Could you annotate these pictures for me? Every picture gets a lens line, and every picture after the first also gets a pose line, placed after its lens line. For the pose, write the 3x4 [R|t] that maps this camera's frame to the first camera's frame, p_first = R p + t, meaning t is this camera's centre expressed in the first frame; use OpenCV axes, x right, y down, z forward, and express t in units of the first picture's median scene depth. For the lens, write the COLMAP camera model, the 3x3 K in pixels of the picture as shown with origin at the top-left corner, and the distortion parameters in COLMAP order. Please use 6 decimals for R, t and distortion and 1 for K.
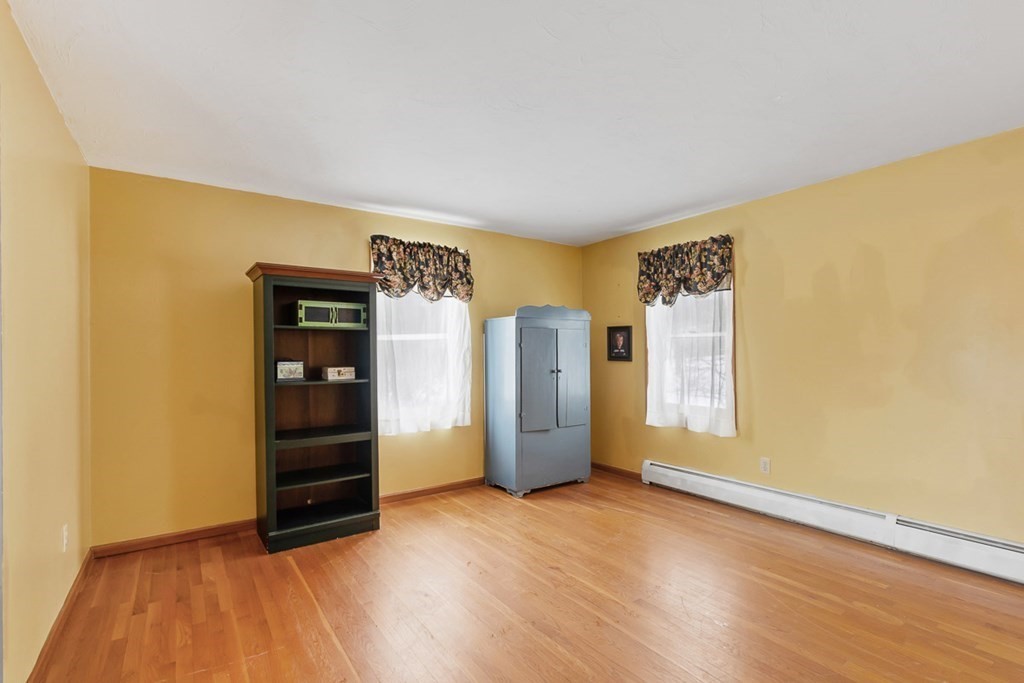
lens RADIAL K [[477.3, 0, 503.5], [0, 477.3, 353.9], [0, 0, 1]] dist [-0.003278, -0.000364]
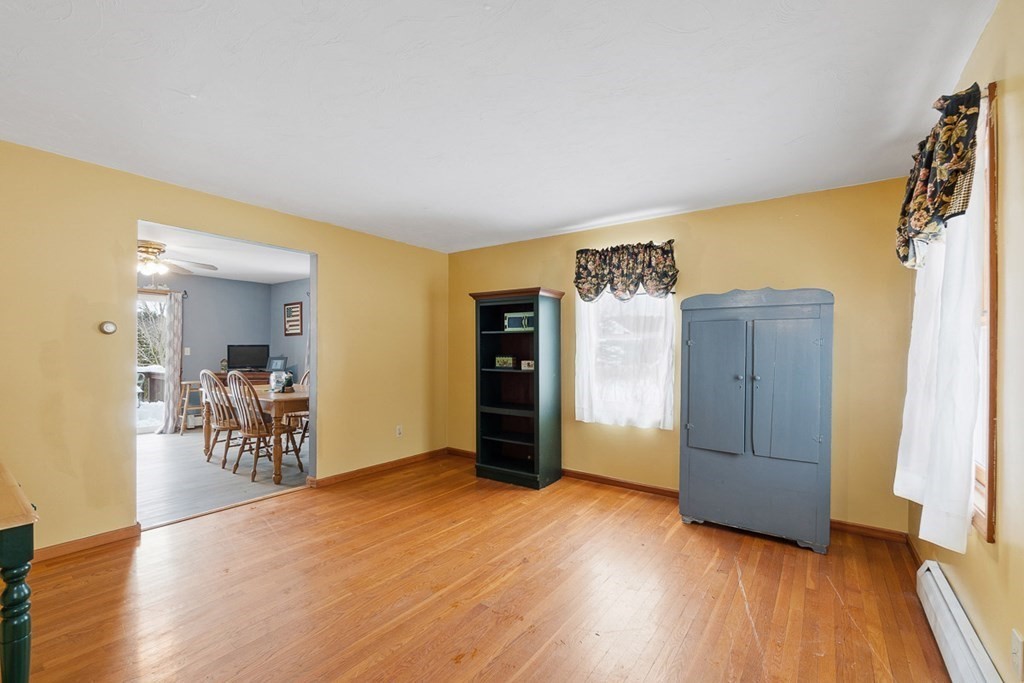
lens RADIAL K [[445.2, 0, 494.6], [0, 445.2, 352.4], [0, 0, 1]] dist [0.001963, 0.000527]
pose [[0.312425, 0.014071, -0.949838, 0.728686], [-0.010463, 0.999881, 0.011371, -0.007285], [0.949885, 0.006385, 0.312535, 0.465476]]
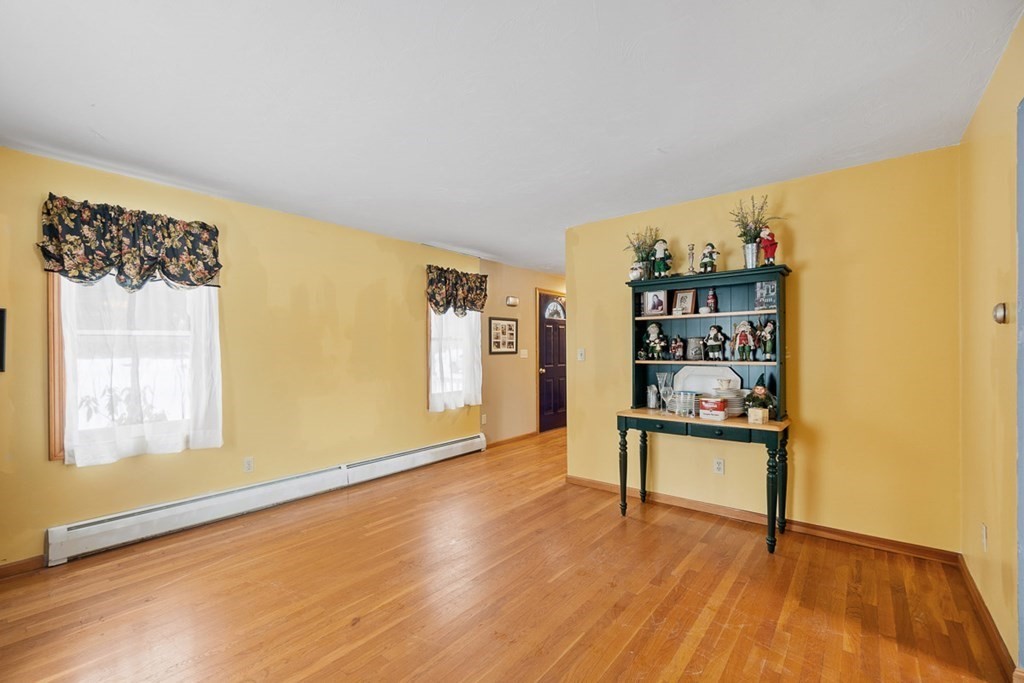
lens RADIAL K [[439.5, 0, 502.6], [0, 439.5, 353.9], [0, 0, 1]] dist [-0.001372, -0.000346]
pose [[-0.271458, 0.003255, 0.962445, -0.493257], [0.012469, 0.999922, 0.000136, 0.002191], [-0.962369, 0.012038, -0.271478, 0.701569]]
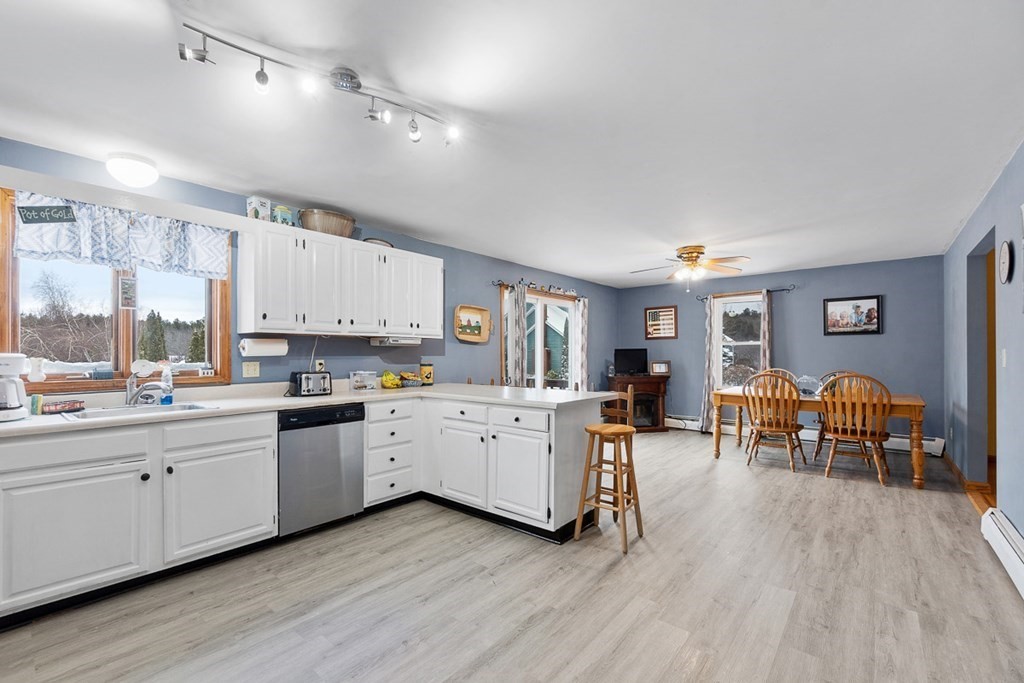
lens RADIAL K [[442.7, 0, 501.6], [0, 442.7, 352.2], [0, 0, 1]] dist [-0.001229, 0.000364]
pose [[0.255144, 0.003770, -0.966896, 0.295575], [-0.004520, 0.999986, 0.002707, 0.004959], [0.966892, 0.003680, 0.255158, -0.959186]]
